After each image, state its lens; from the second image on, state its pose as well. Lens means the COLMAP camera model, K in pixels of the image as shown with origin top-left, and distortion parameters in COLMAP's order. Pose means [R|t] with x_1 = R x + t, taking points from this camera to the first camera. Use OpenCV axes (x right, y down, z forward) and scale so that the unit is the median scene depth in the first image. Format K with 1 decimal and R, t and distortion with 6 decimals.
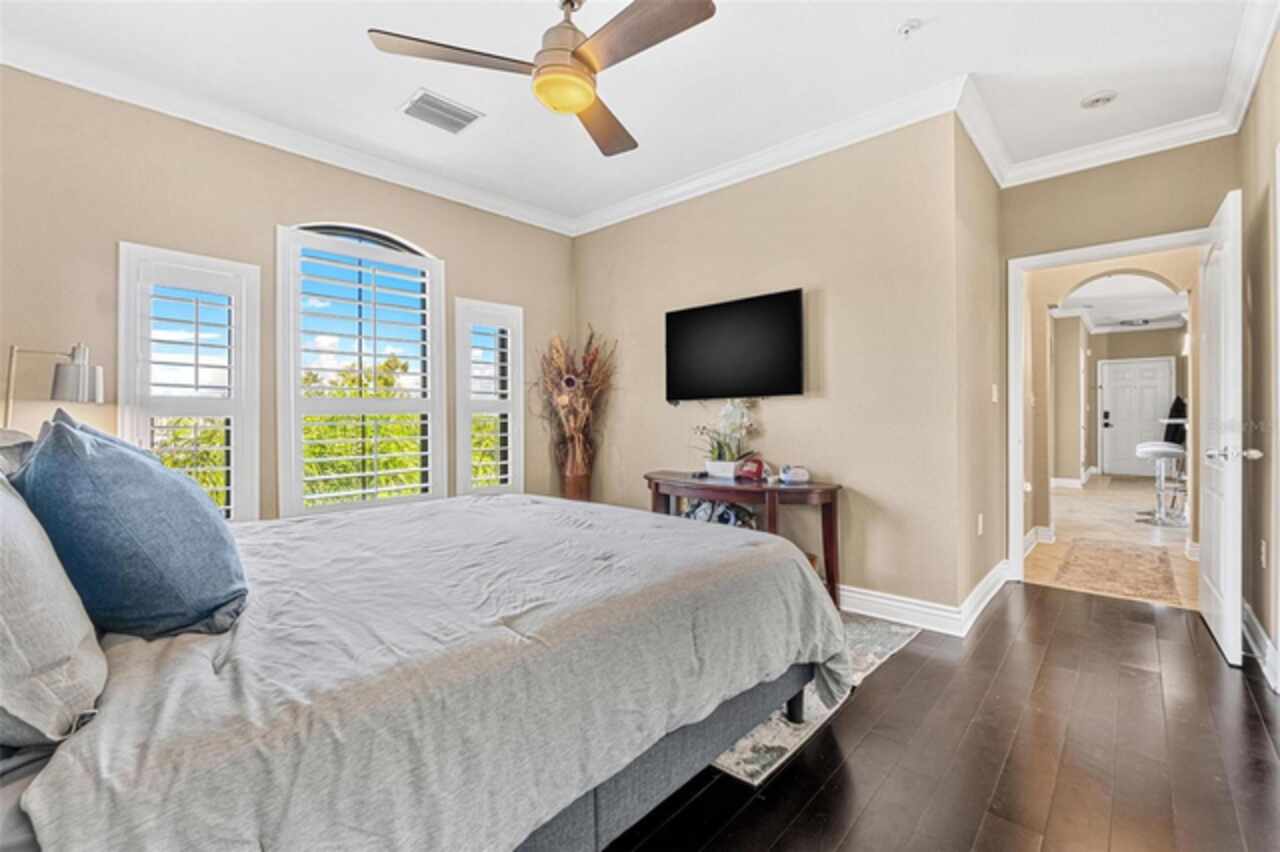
lens RADIAL K [[559.0, 0, 640.5], [0, 559.0, 418.5], [0, 0, 1]] dist [-0.003147, 0.001389]
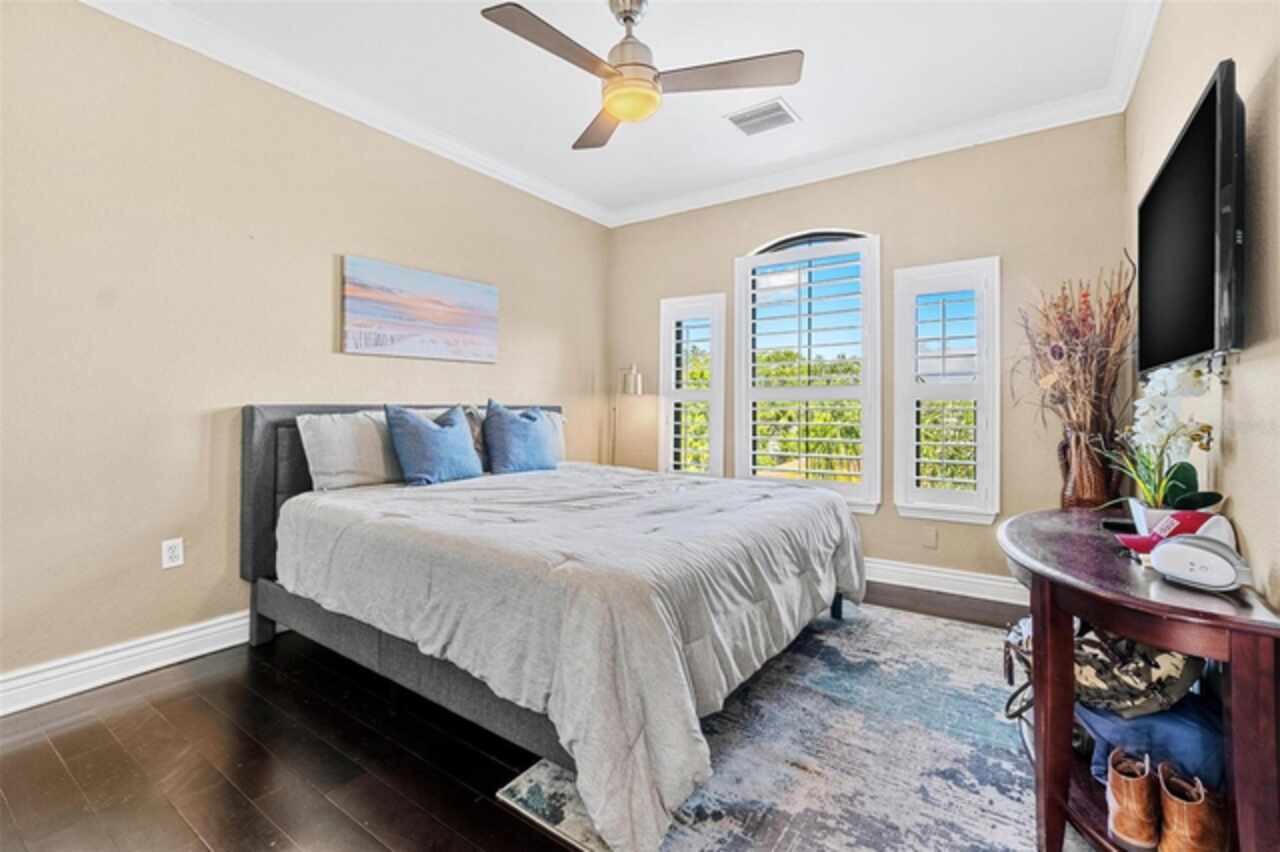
lens RADIAL K [[559.0, 0, 643.1], [0, 559.0, 402.3], [0, 0, 1]] dist [-0.003147, 0.001389]
pose [[0.123087, 0.006455, -0.992375, 0.554068], [-0.001887, 0.999979, 0.006270, -0.010900], [0.992394, 0.001101, 0.123097, 0.529347]]
